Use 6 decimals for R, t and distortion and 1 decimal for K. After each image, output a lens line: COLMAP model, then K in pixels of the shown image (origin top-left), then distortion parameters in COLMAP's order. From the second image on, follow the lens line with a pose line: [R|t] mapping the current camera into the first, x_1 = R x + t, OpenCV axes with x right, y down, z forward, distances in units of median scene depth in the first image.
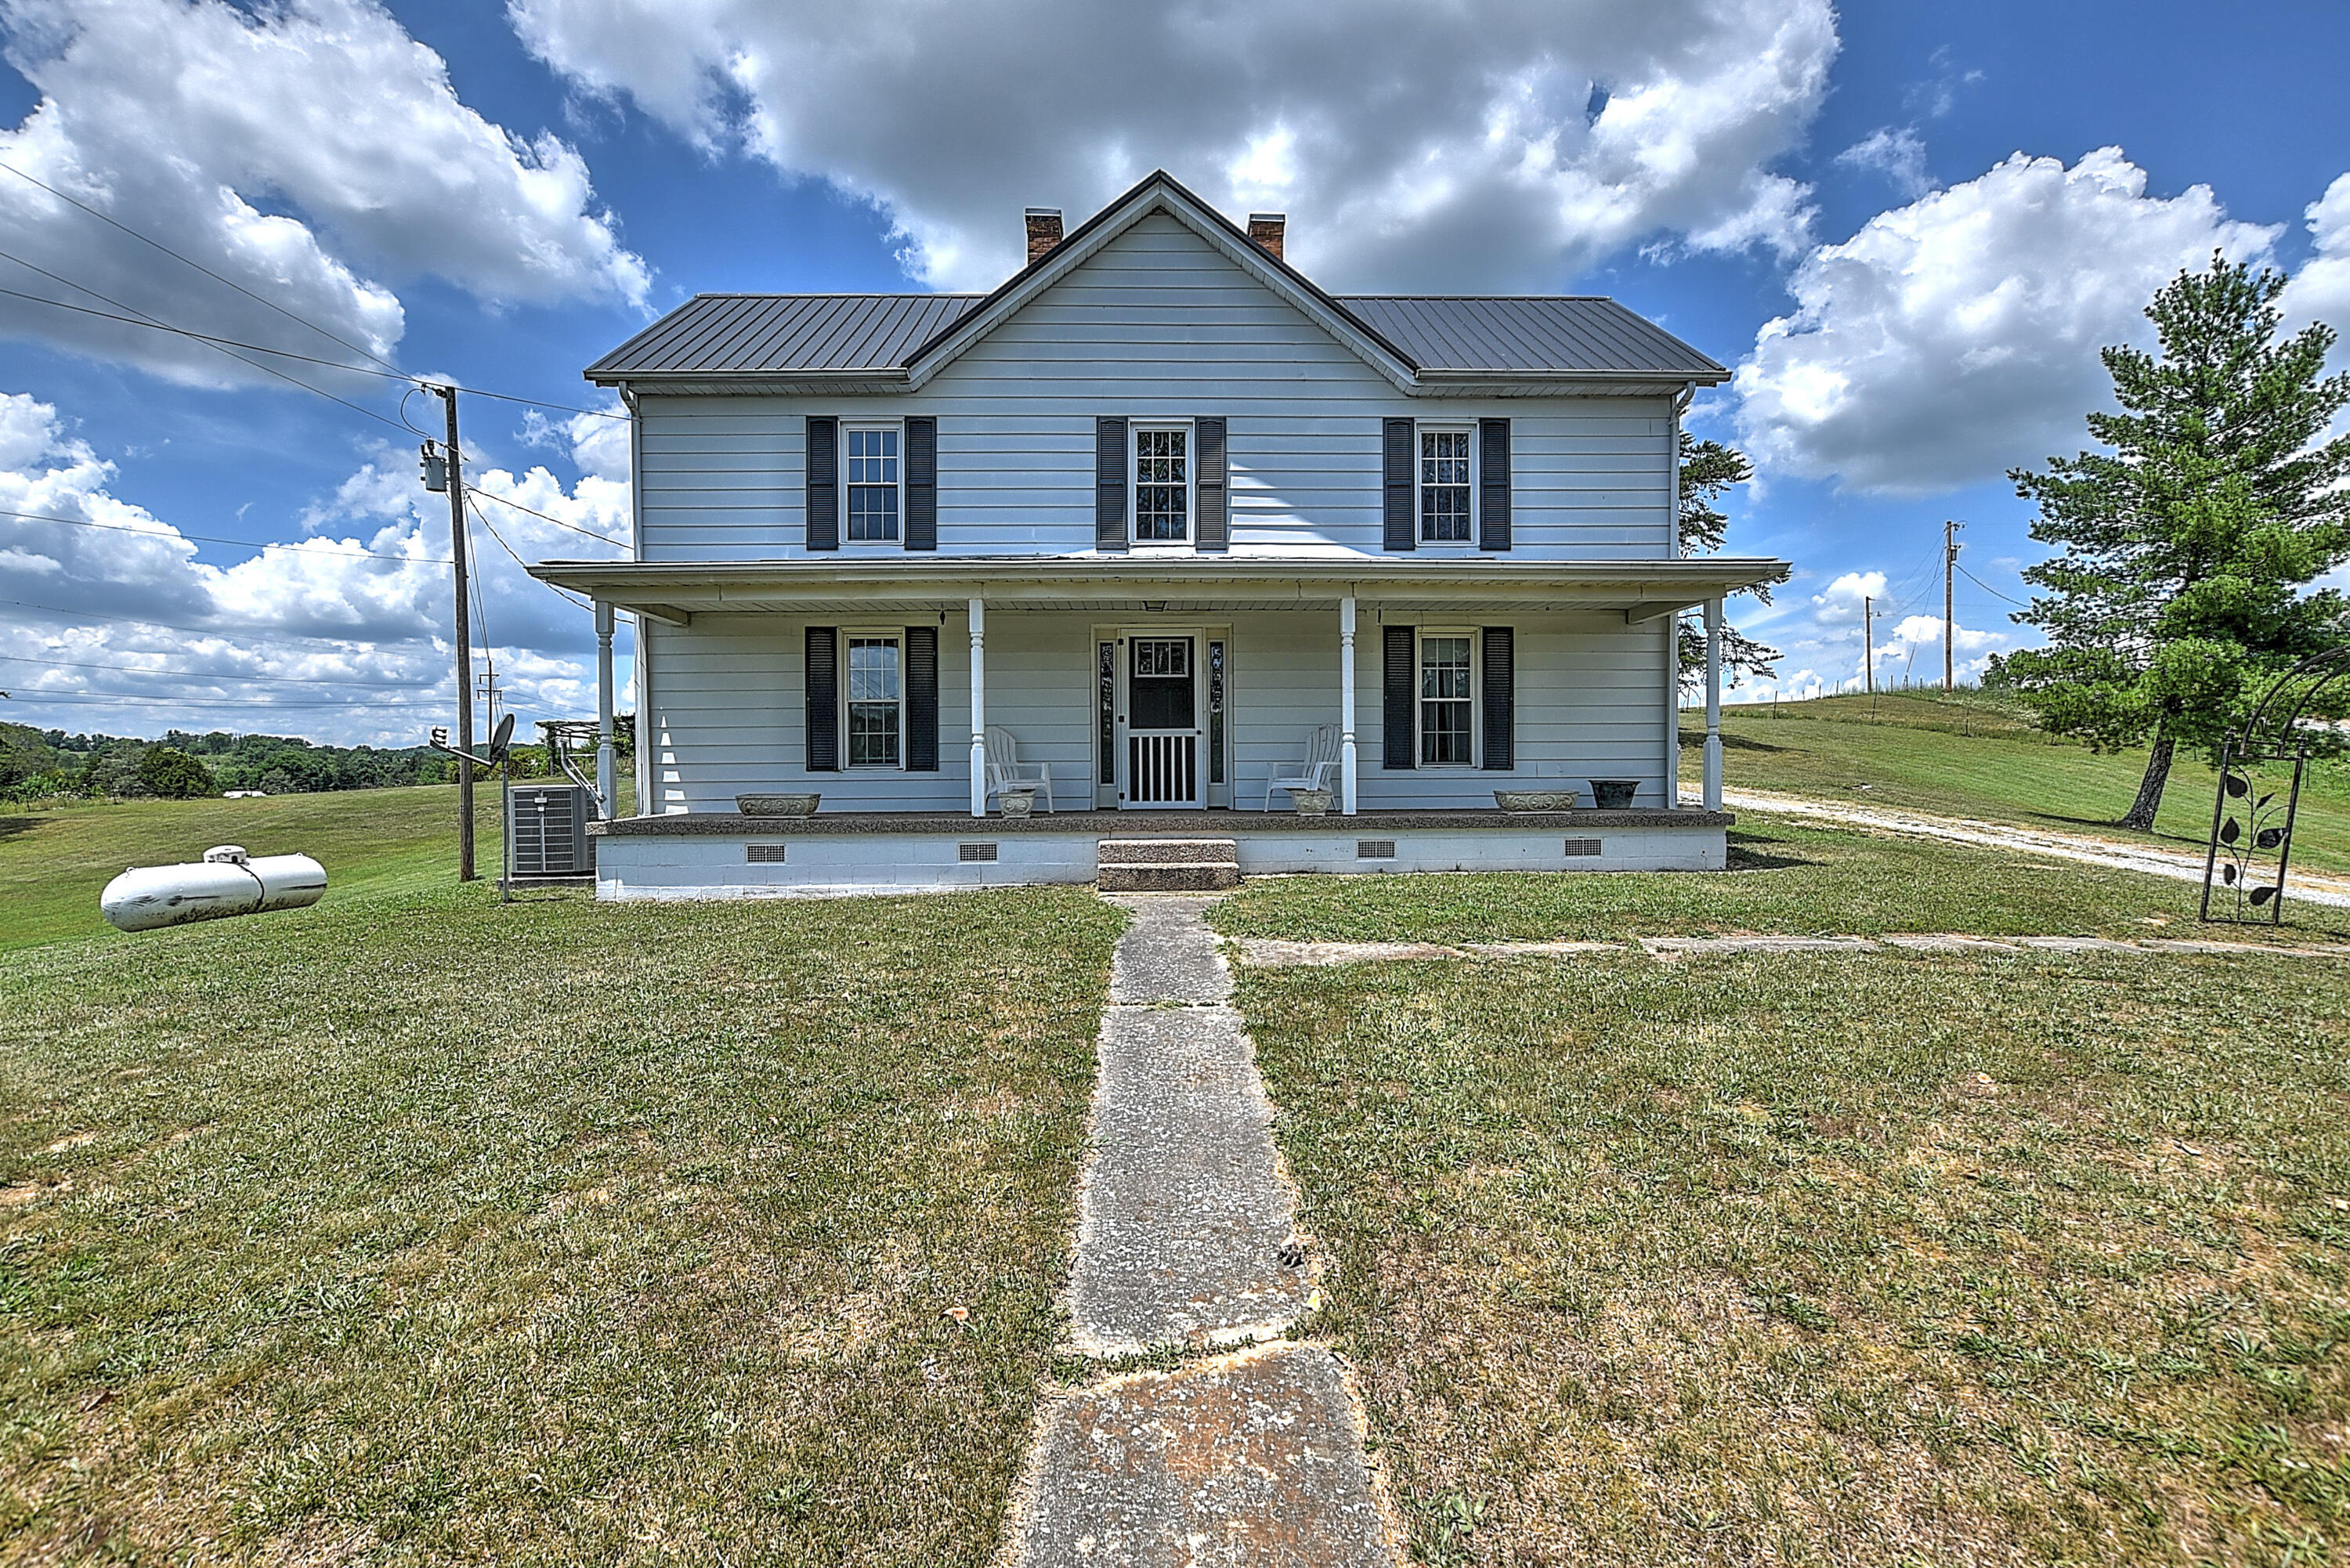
lens RADIAL K [[1026.1, 0, 1170.4], [0, 1026.1, 797.2], [0, 0, 1]] dist [-0.027890, 0.007809]
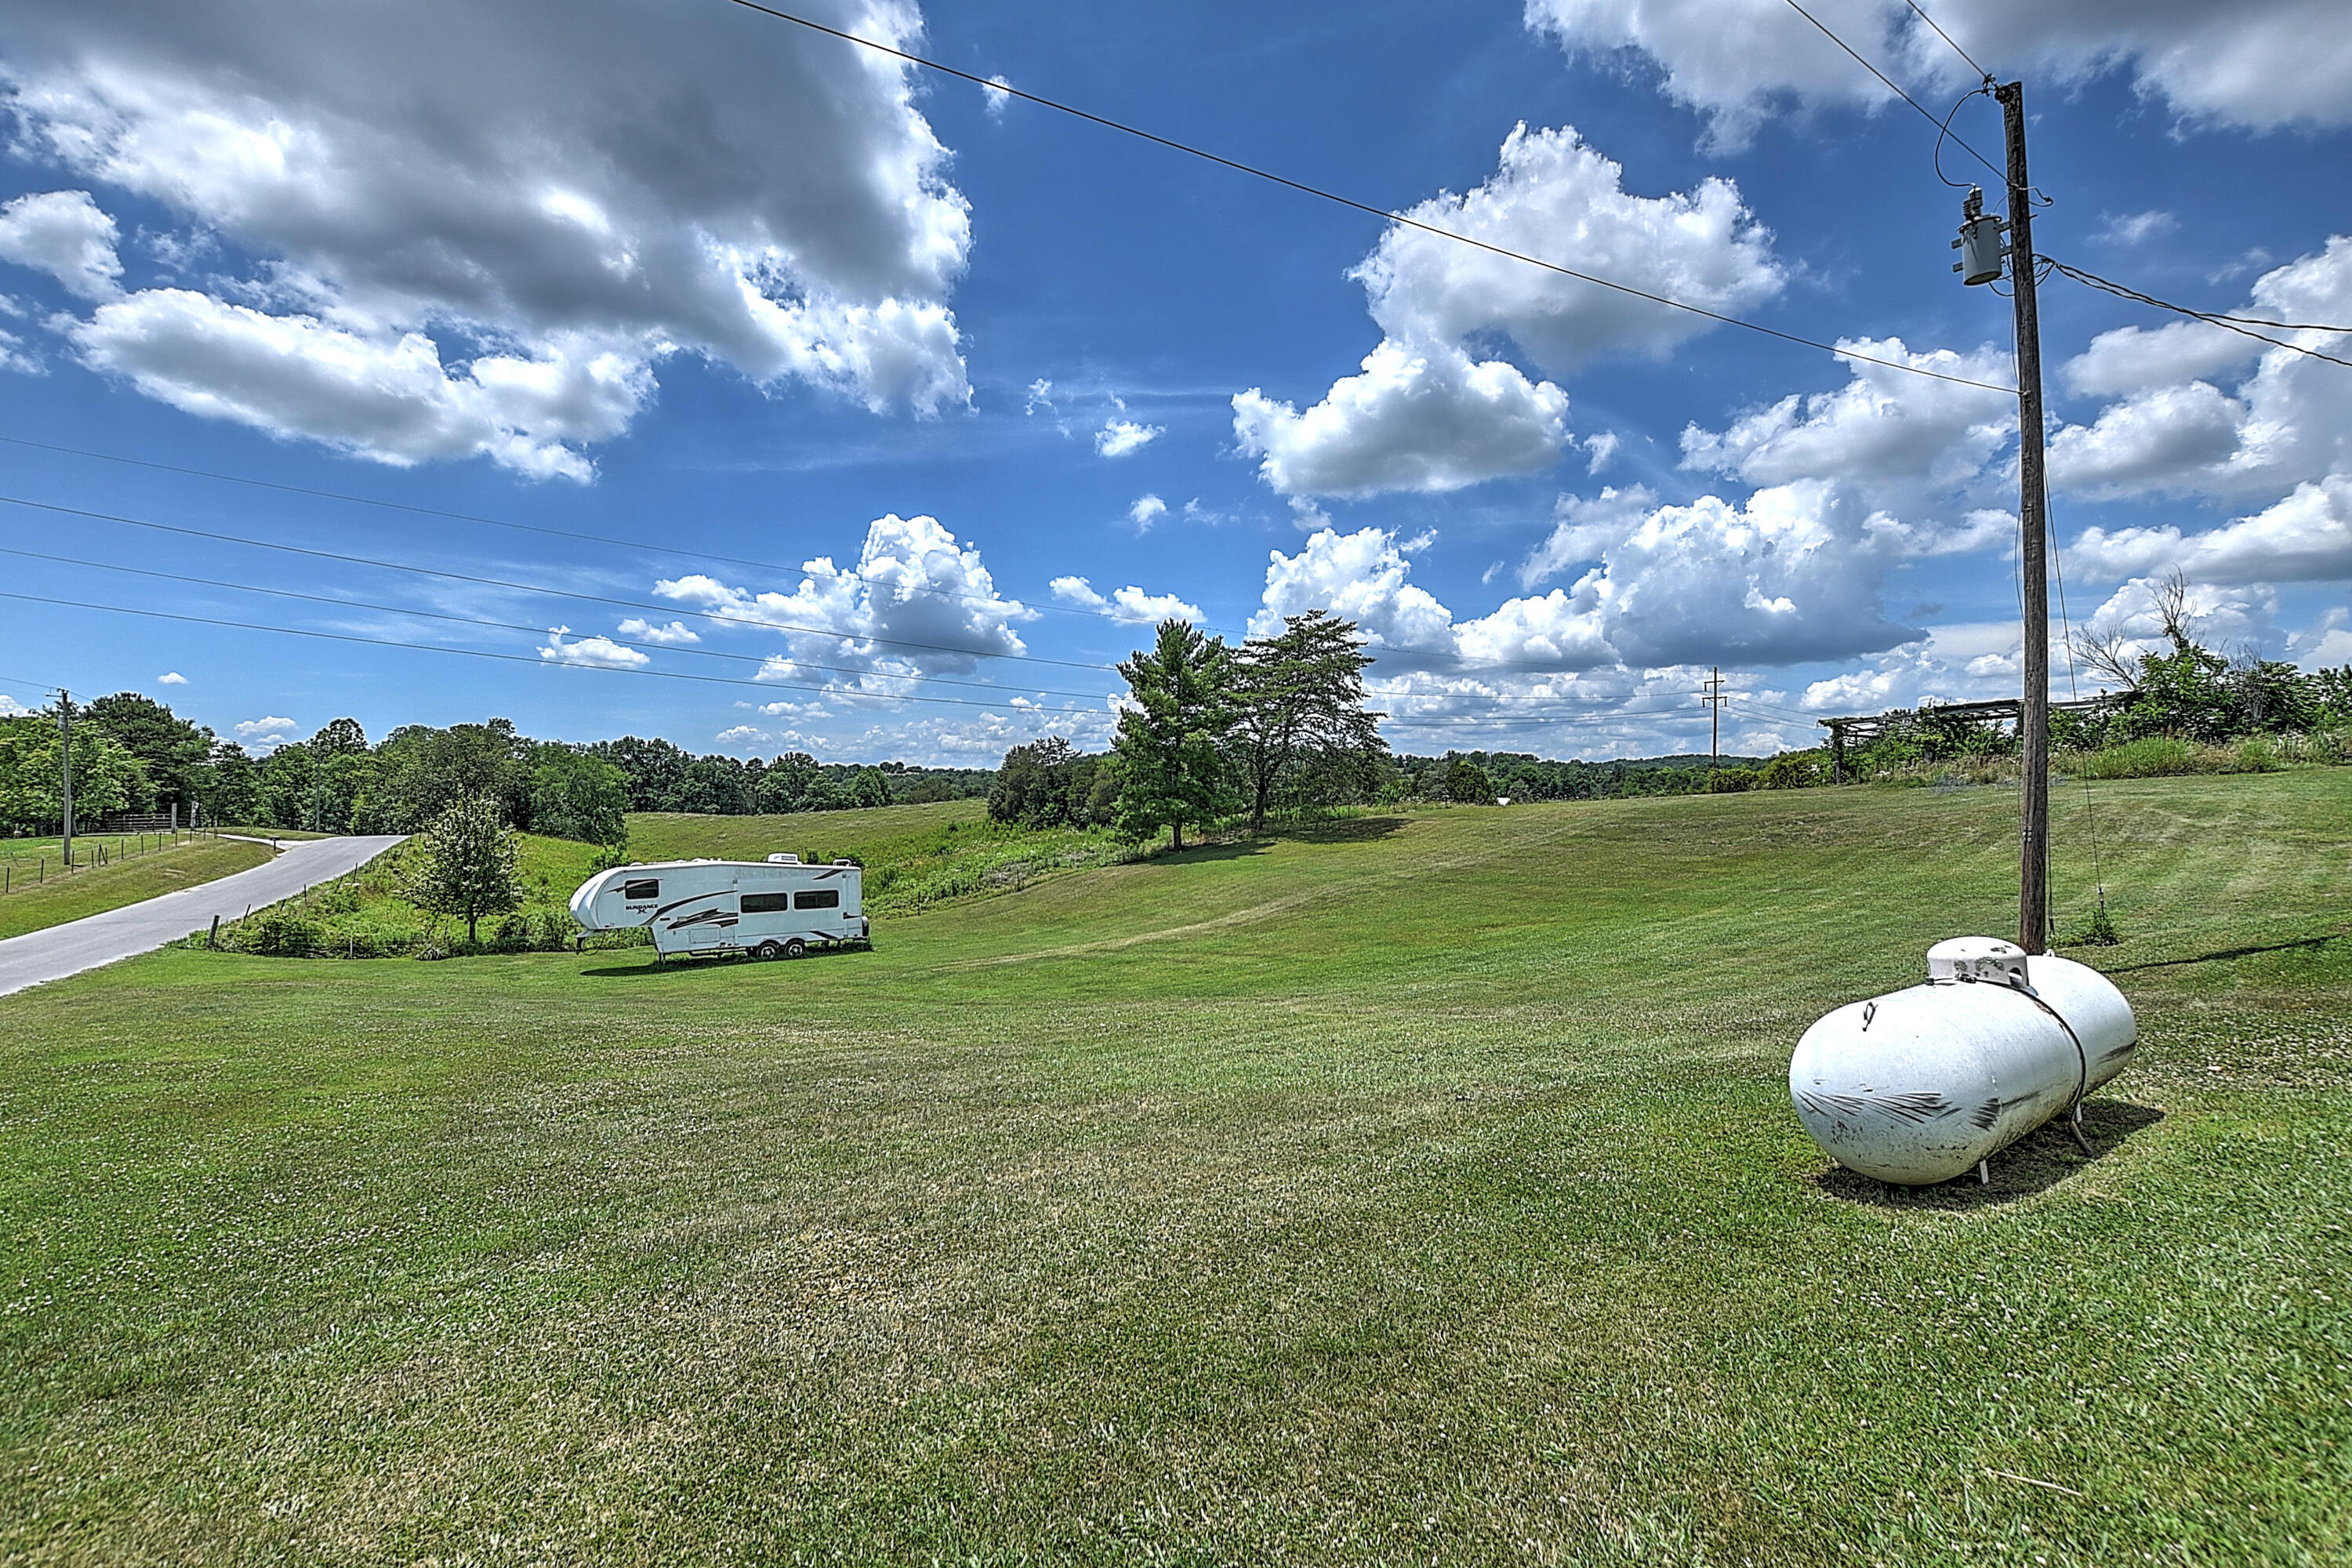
lens RADIAL K [[1027.1, 0, 1195.4], [0, 1027.1, 787.4], [0, 0, 1]] dist [-0.027890, 0.007809]
pose [[0.527751, 0.002740, -0.849395, -0.837815], [-0.020477, 0.999745, -0.009498, -0.000432], [0.849152, 0.022406, 0.527673, 0.574701]]
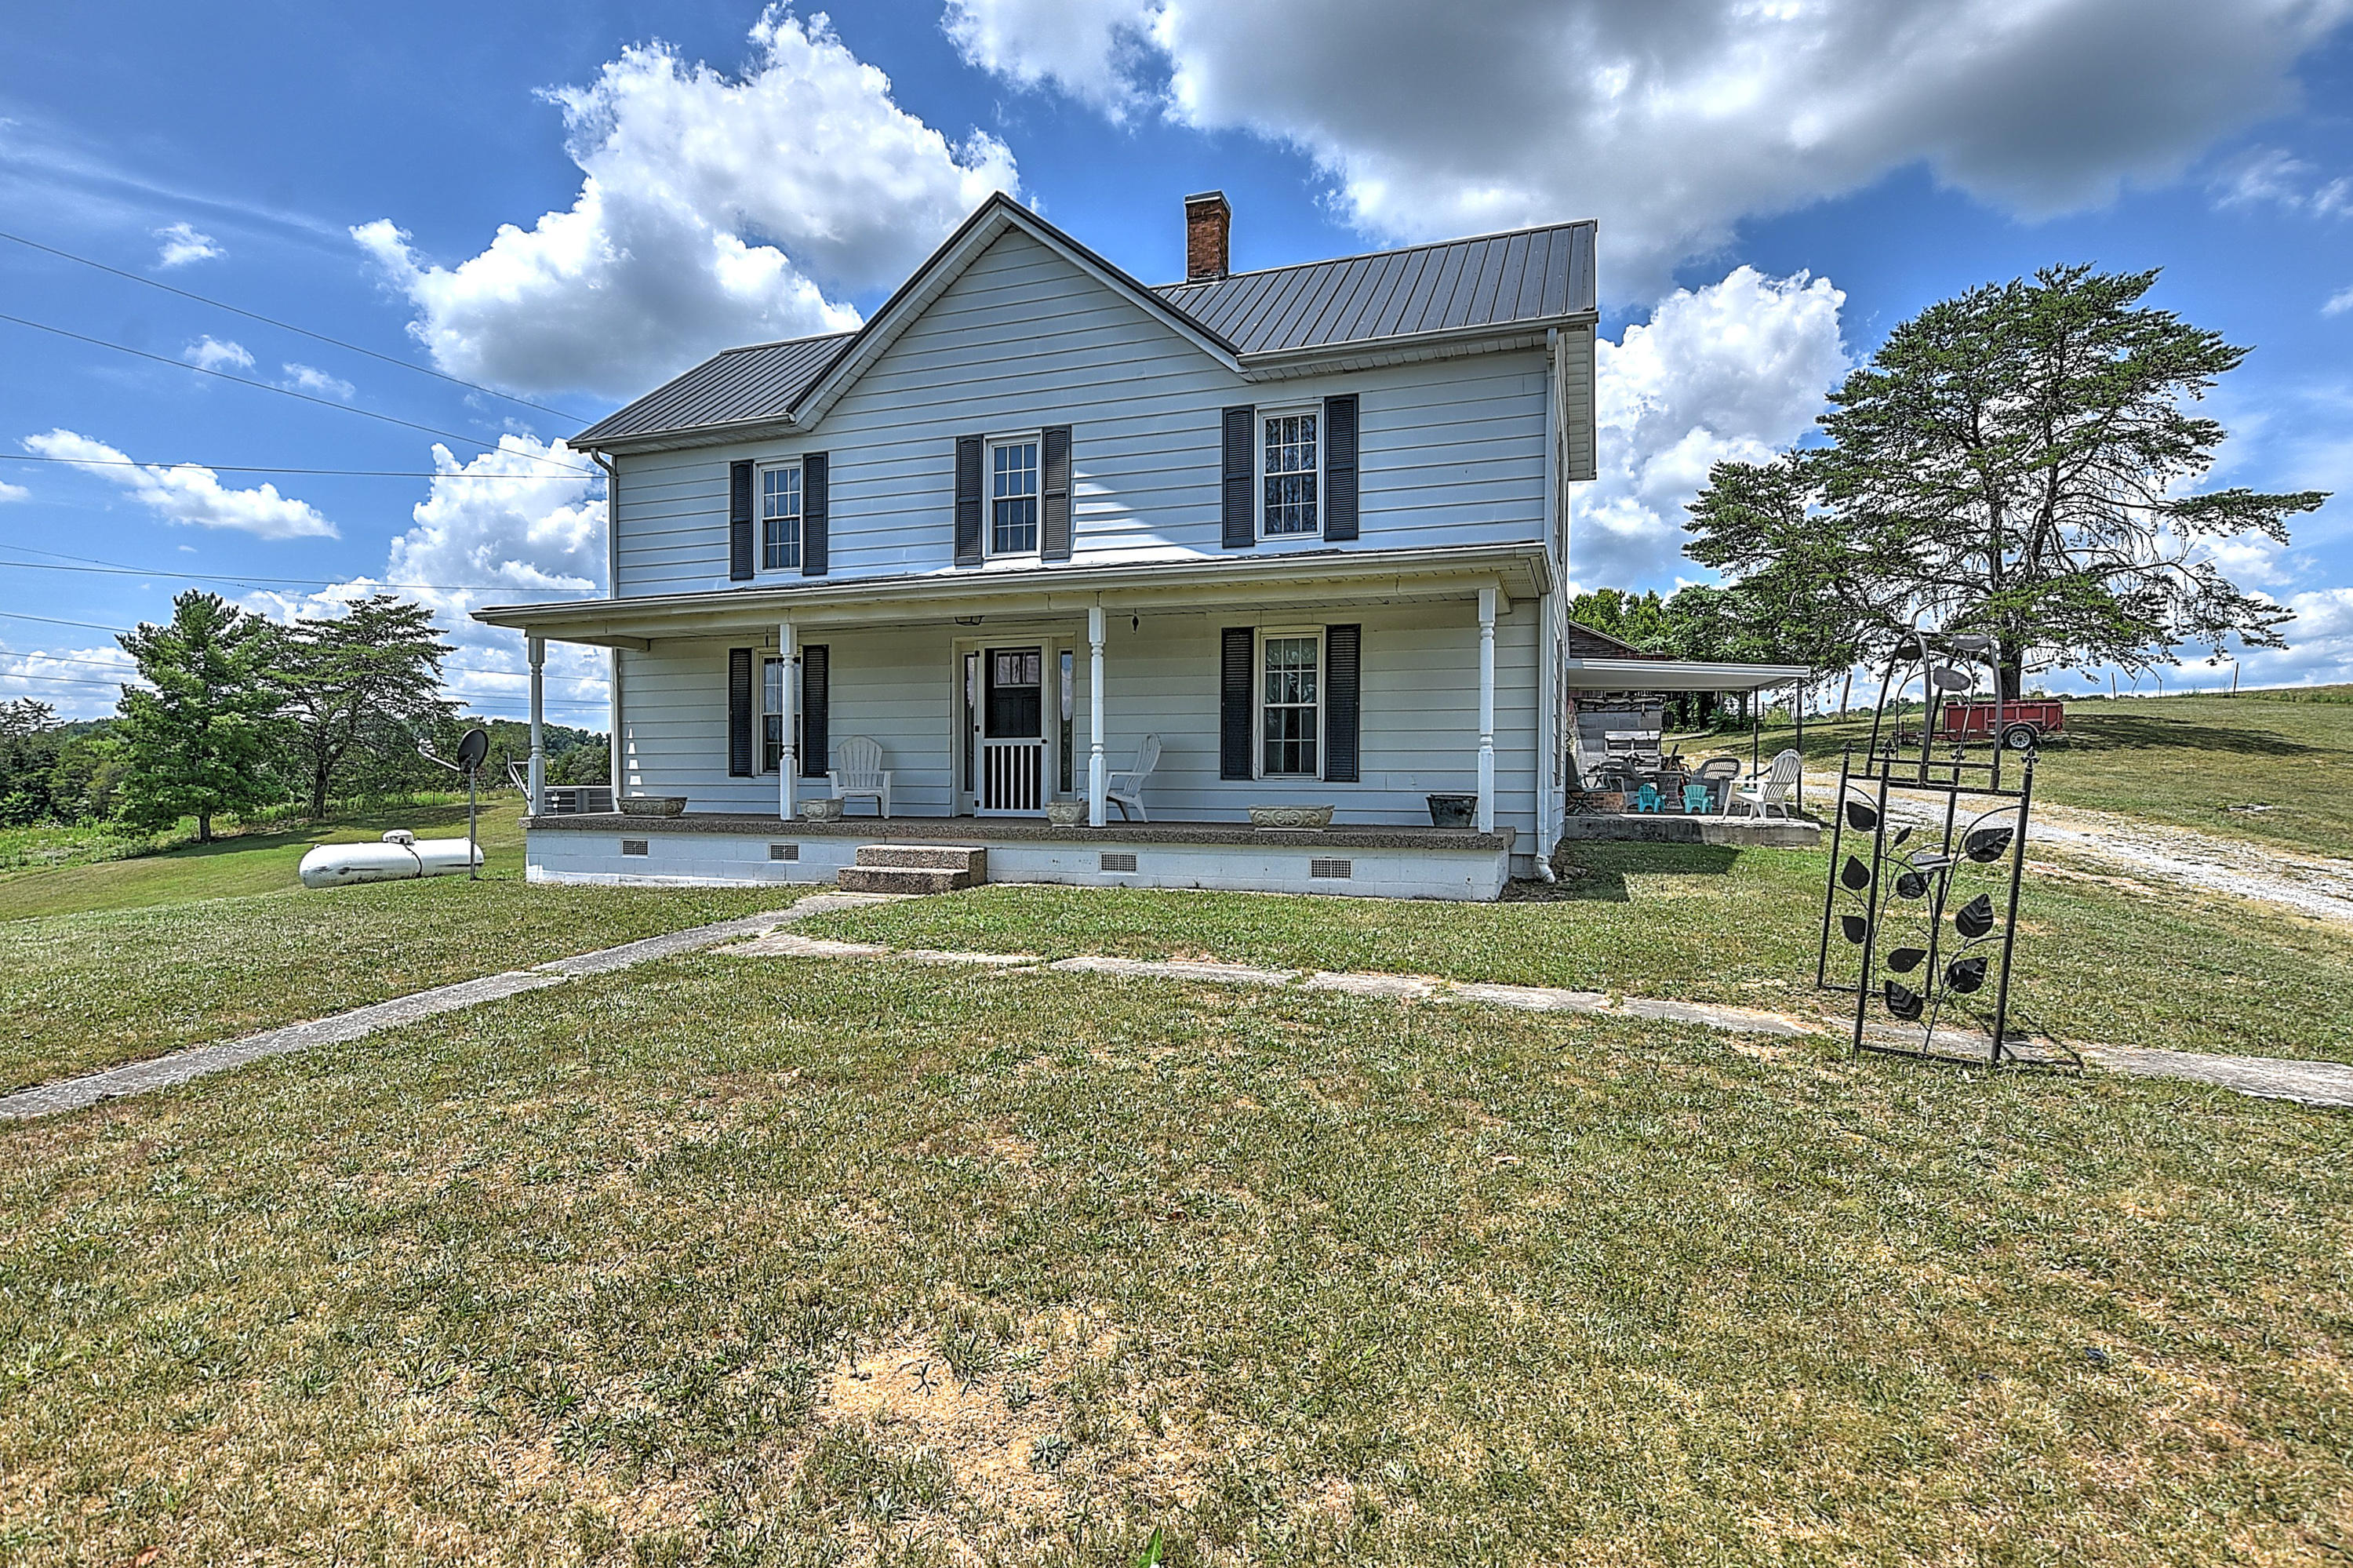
lens RADIAL K [[1174.0, 0, 1190.5], [0, 1174.0, 792.3], [0, 0, 1]] dist [-0.016221, 0.006769]
pose [[0.933240, 0.013727, -0.358991, 0.573643], [-0.016400, 0.999856, -0.004402, -0.010771], [0.358878, 0.009996, 0.933331, -0.020805]]
